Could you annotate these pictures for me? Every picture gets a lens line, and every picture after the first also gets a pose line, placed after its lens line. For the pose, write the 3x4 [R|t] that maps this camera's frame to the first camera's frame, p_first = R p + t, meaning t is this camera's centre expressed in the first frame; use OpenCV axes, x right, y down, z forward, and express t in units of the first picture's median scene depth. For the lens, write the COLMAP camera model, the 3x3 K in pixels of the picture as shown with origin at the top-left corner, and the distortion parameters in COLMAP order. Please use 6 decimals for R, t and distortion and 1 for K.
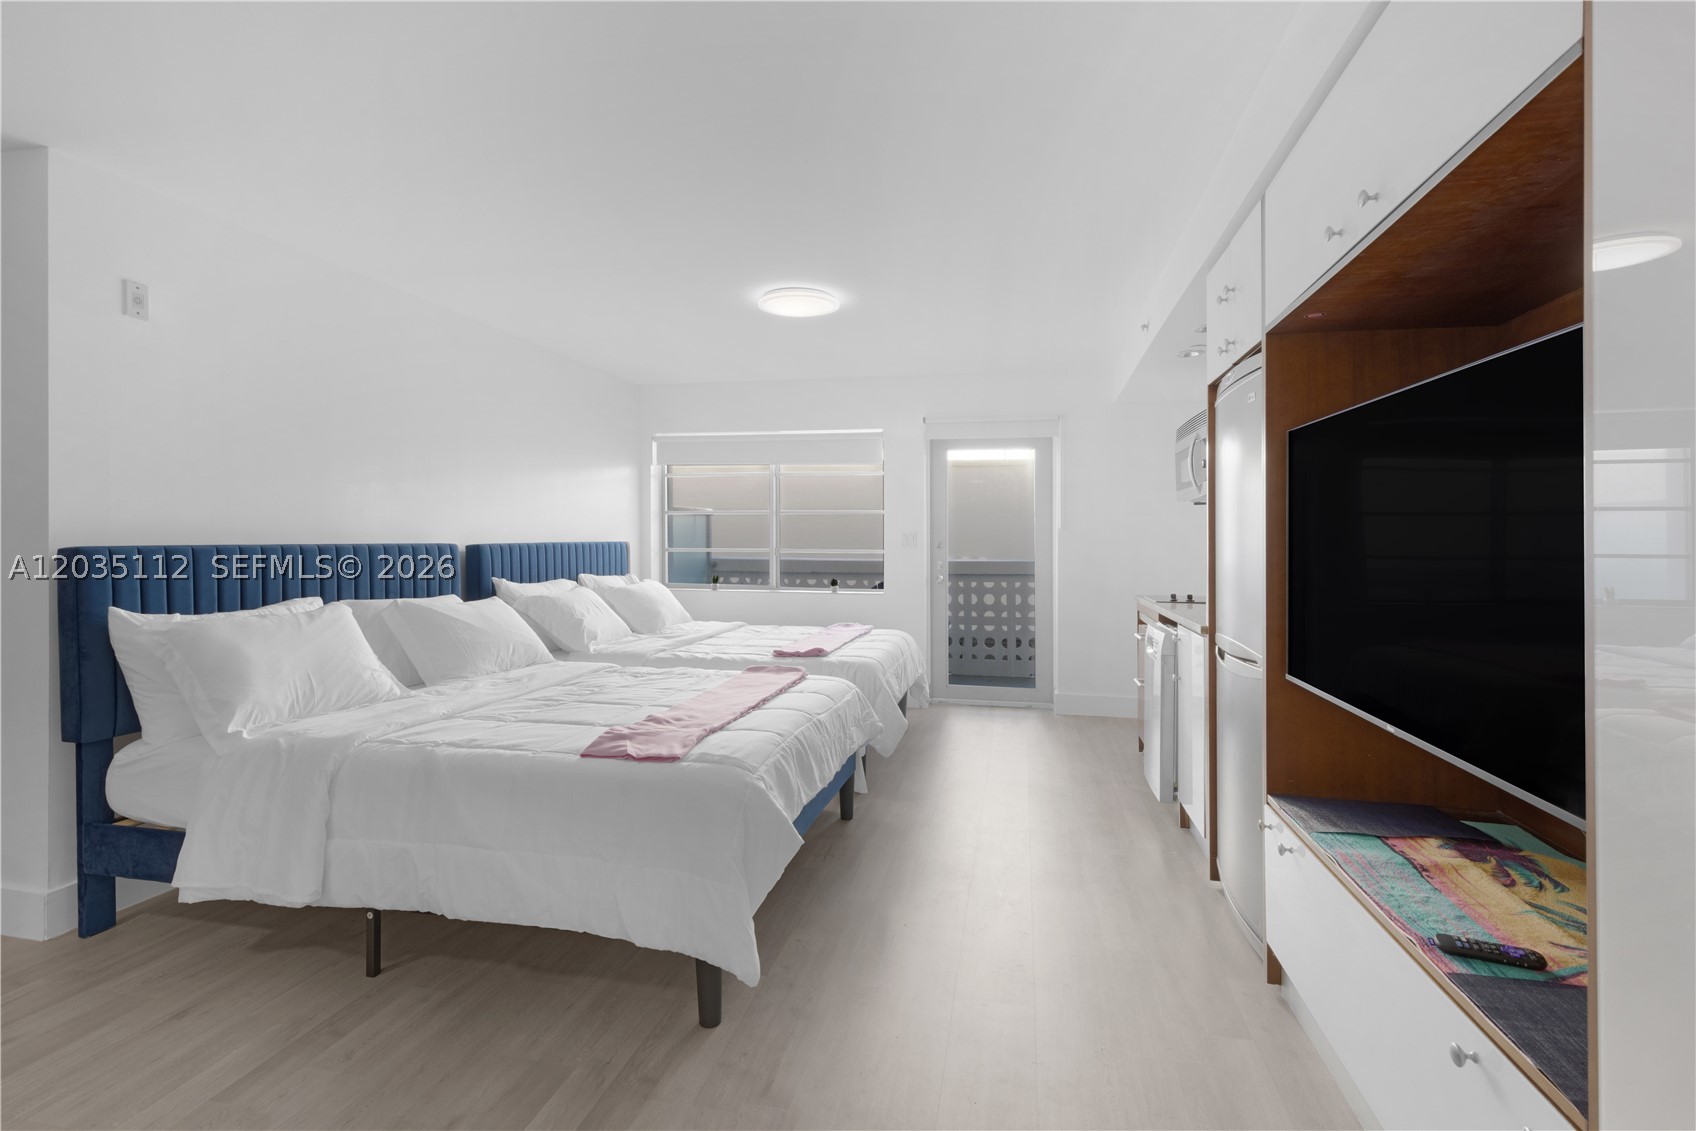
lens RADIAL K [[774.1, 0, 858.6], [0, 774.1, 550.3], [0, 0, 1]] dist [0.009123, -0.001026]
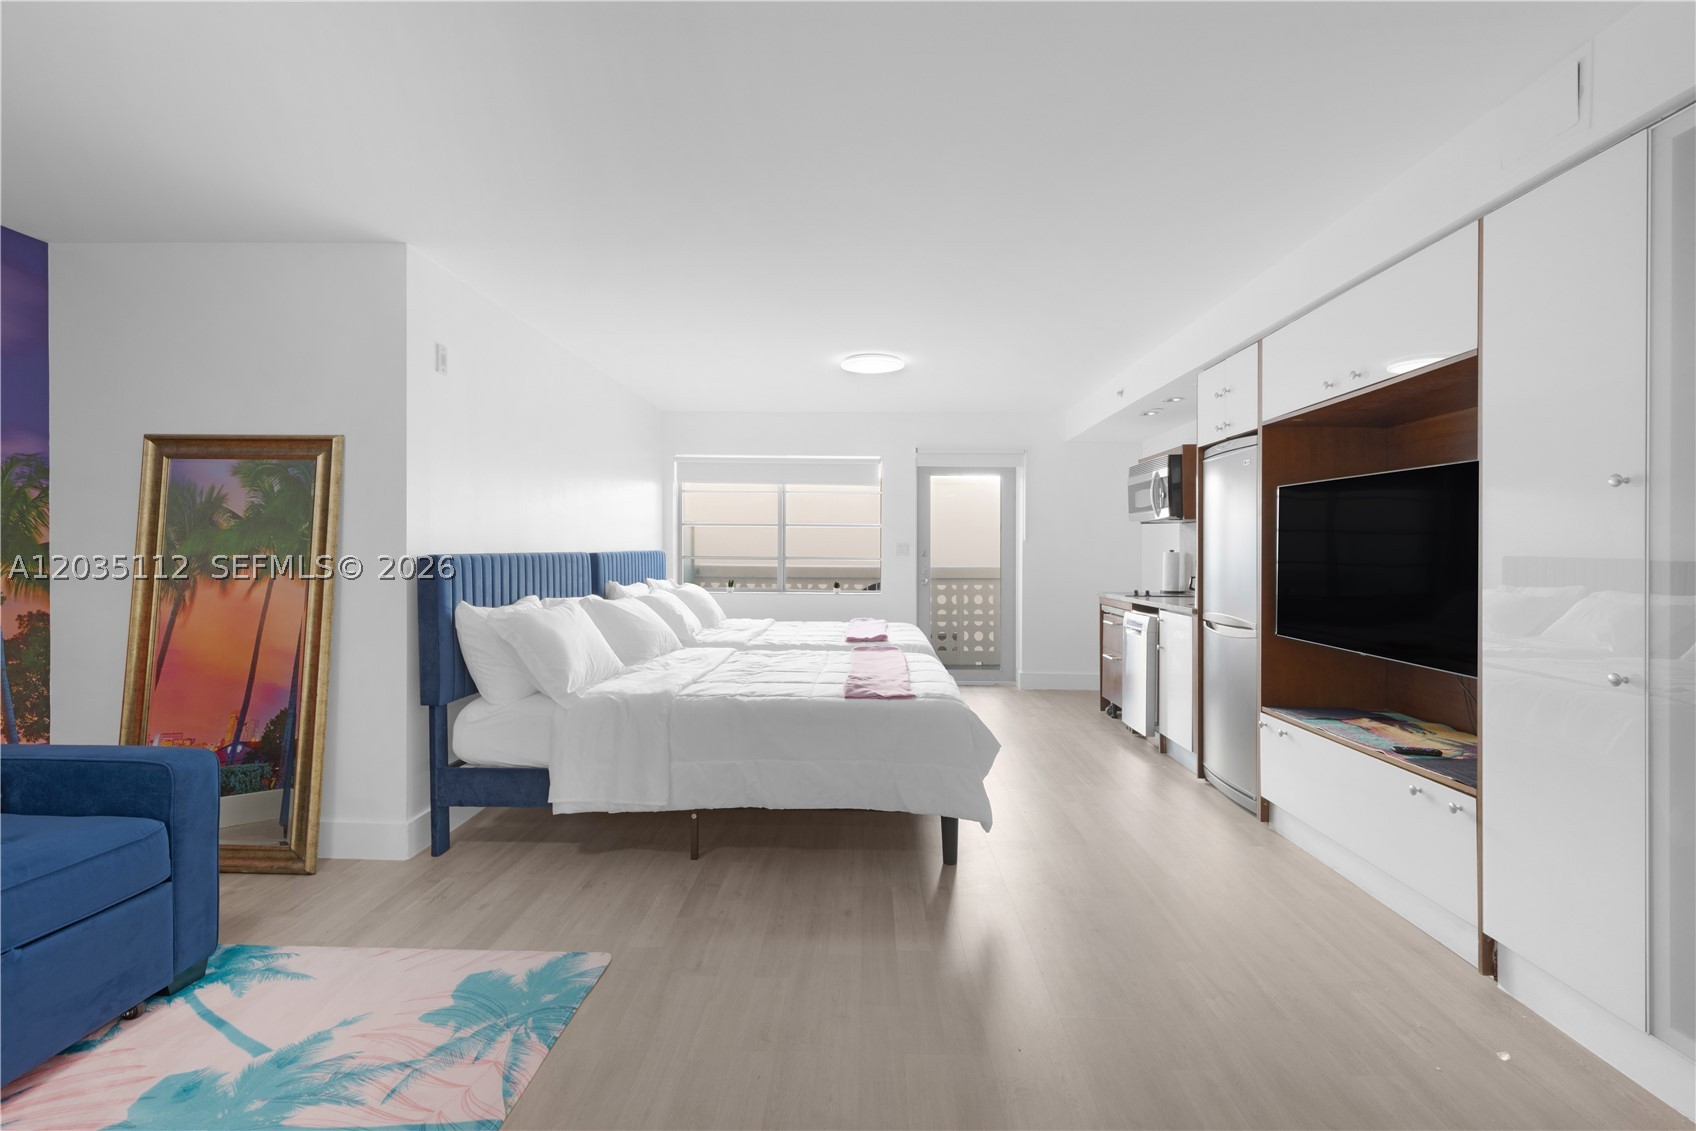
lens RADIAL K [[774.1, 0, 853.9], [0, 774.1, 552.2], [0, 0, 1]] dist [0.009123, -0.001026]
pose [[0.982555, 0.001169, 0.185970, -0.335459], [0.000264, 0.999970, -0.007680, 0.000625], [-0.185974, 0.007595, 0.982525, -0.244204]]
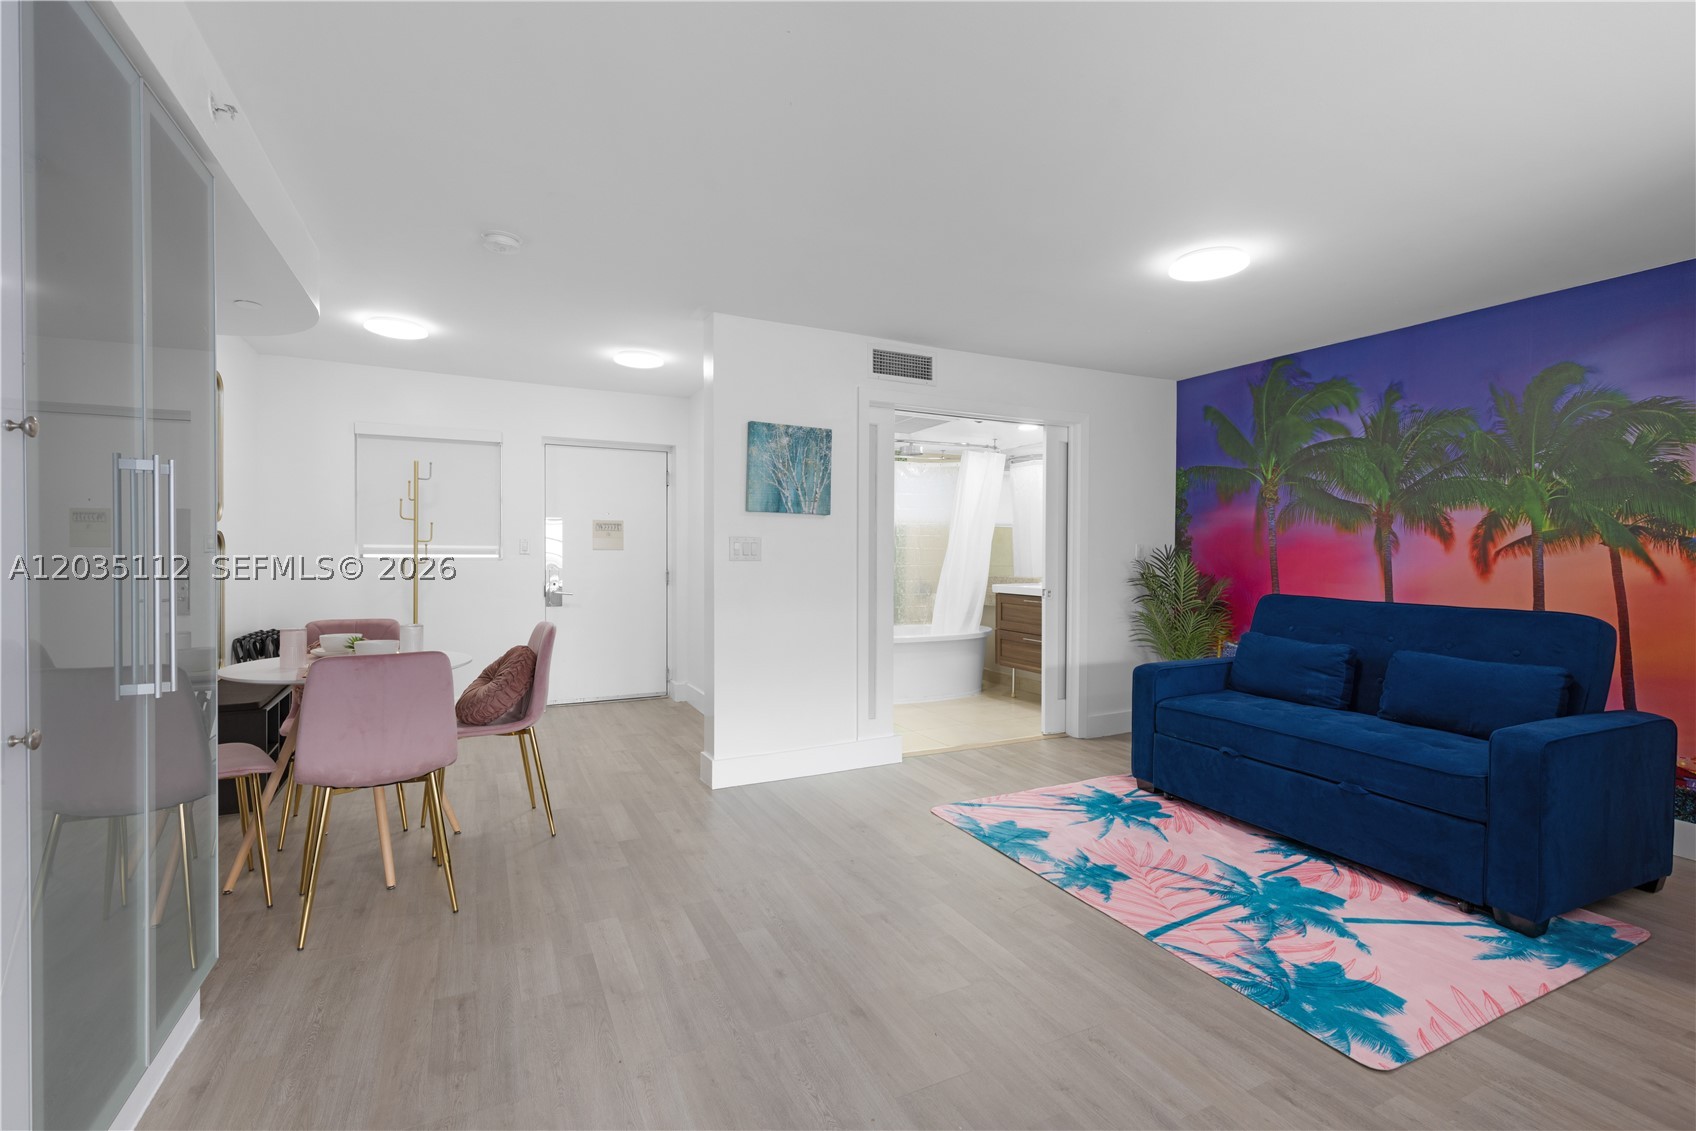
lens RADIAL K [[774.1, 0, 851.7], [0, 774.1, 544.0], [0, 0, 1]] dist [0.009123, -0.001026]
pose [[-0.788425, -0.018779, -0.614845, 0.137859], [-0.018436, 0.999806, -0.006897, -0.003431], [0.614855, 0.005897, -0.788618, 0.553004]]
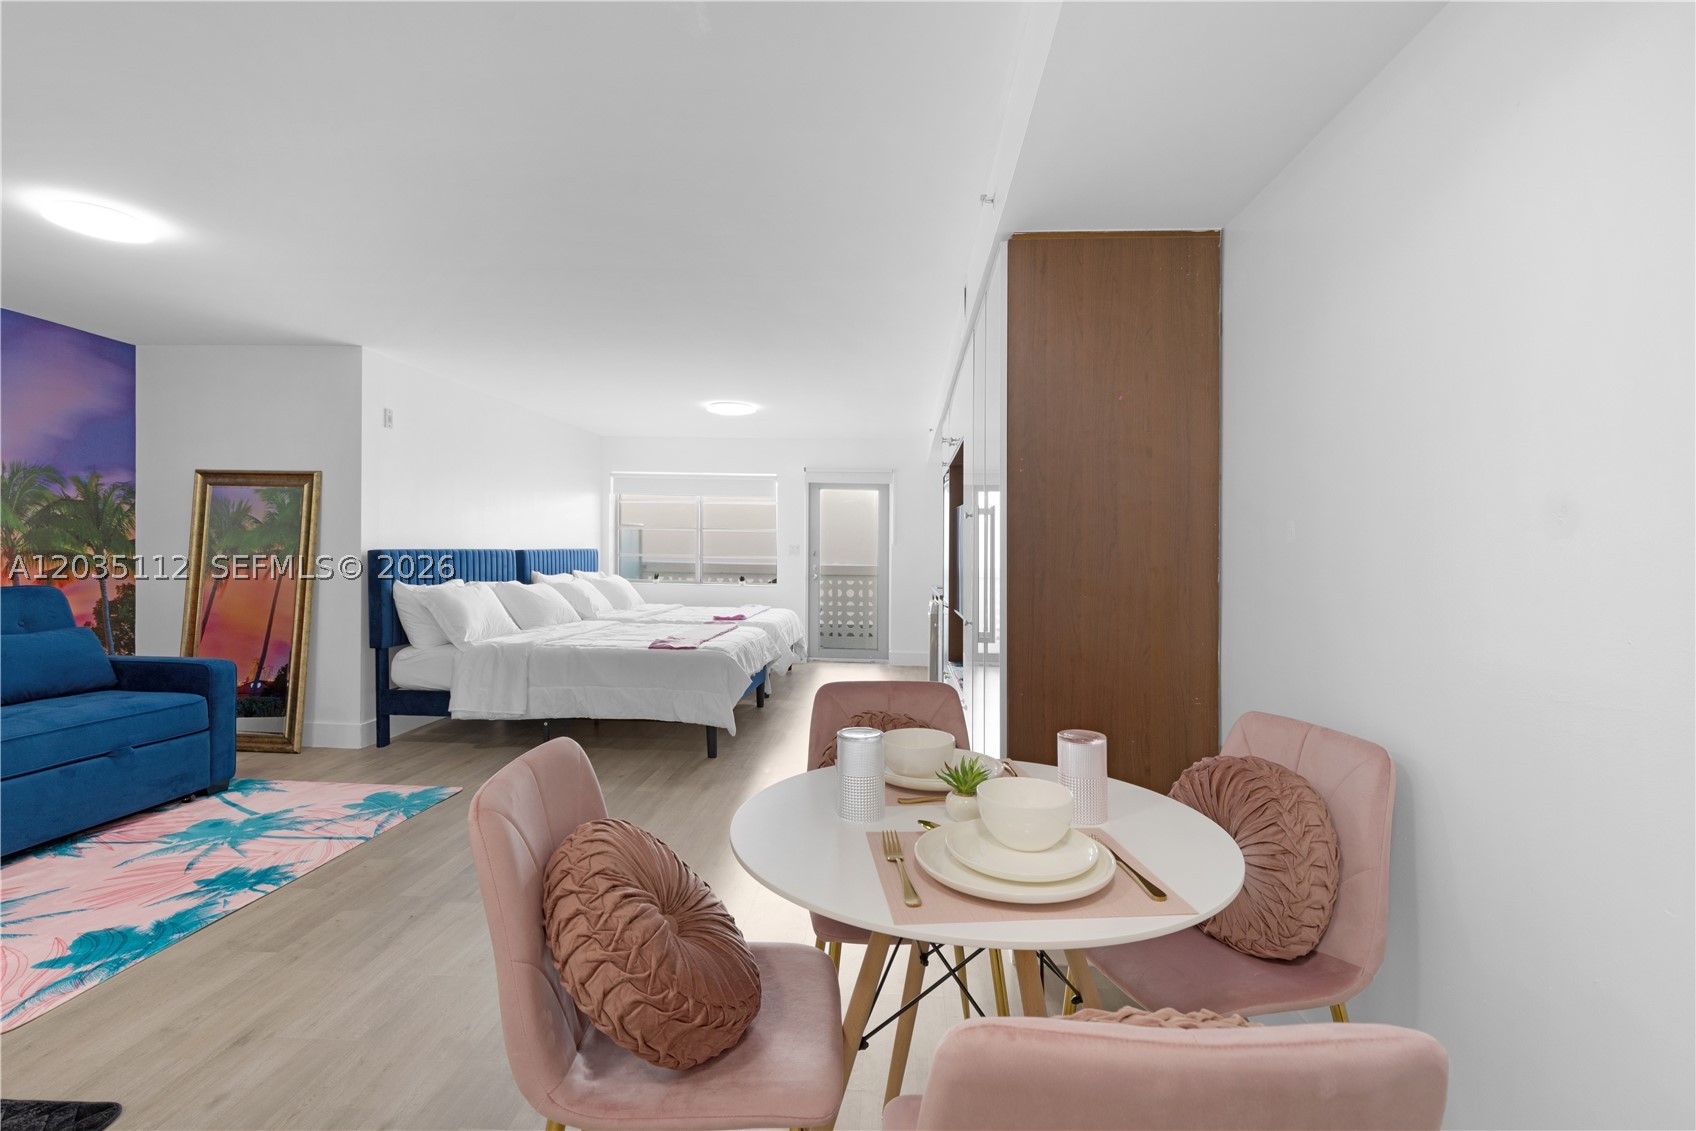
lens RADIAL K [[774.1, 0, 852.8], [0, 774.1, 558.1], [0, 0, 1]] dist [0.009123, -0.001026]
pose [[0.988803, 0.009236, 0.148942, -0.063268], [-0.009035, 0.999957, -0.002026, 0.005945], [-0.148954, 0.000658, 0.988844, -0.685193]]
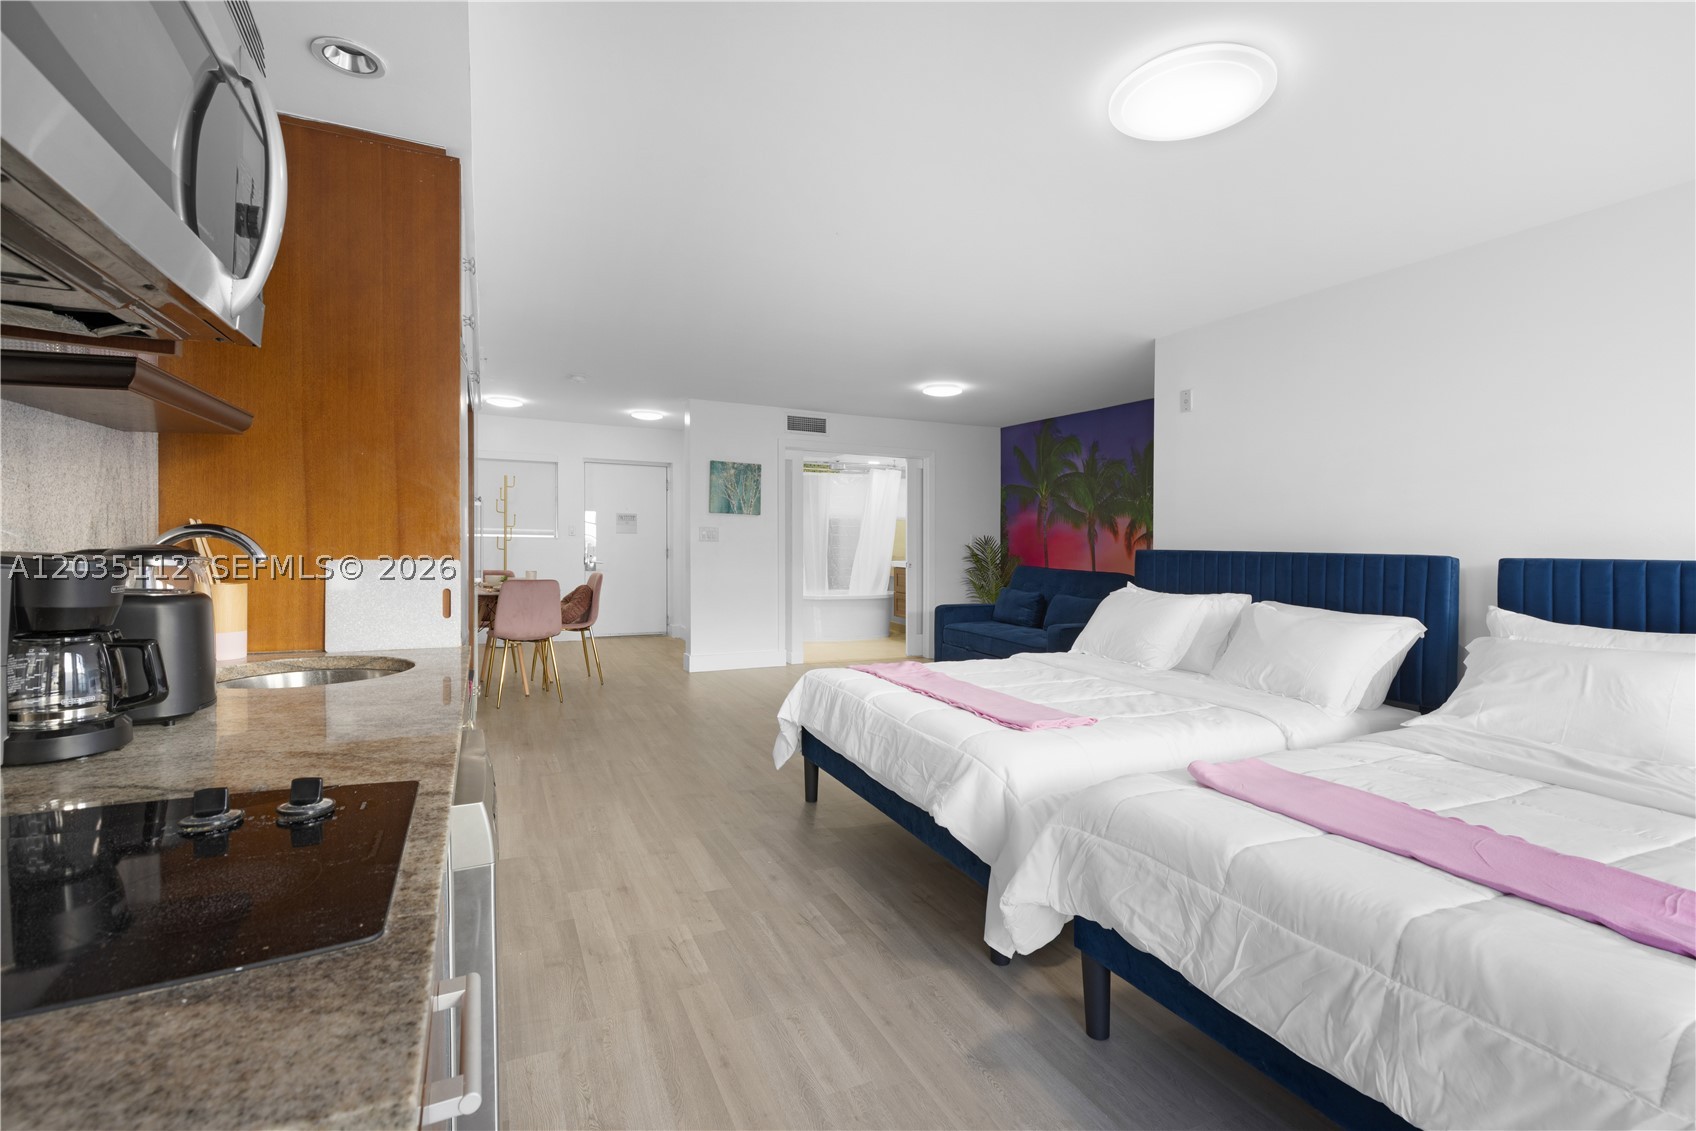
lens RADIAL K [[774.1, 0, 852.9], [0, 774.1, 554.5], [0, 0, 1]] dist [0.009123, -0.001026]
pose [[-0.795341, -0.010489, -0.606071, 0.419765], [-0.032149, 0.999173, 0.024896, -0.010074], [0.605309, 0.039286, -0.795021, 1.246706]]
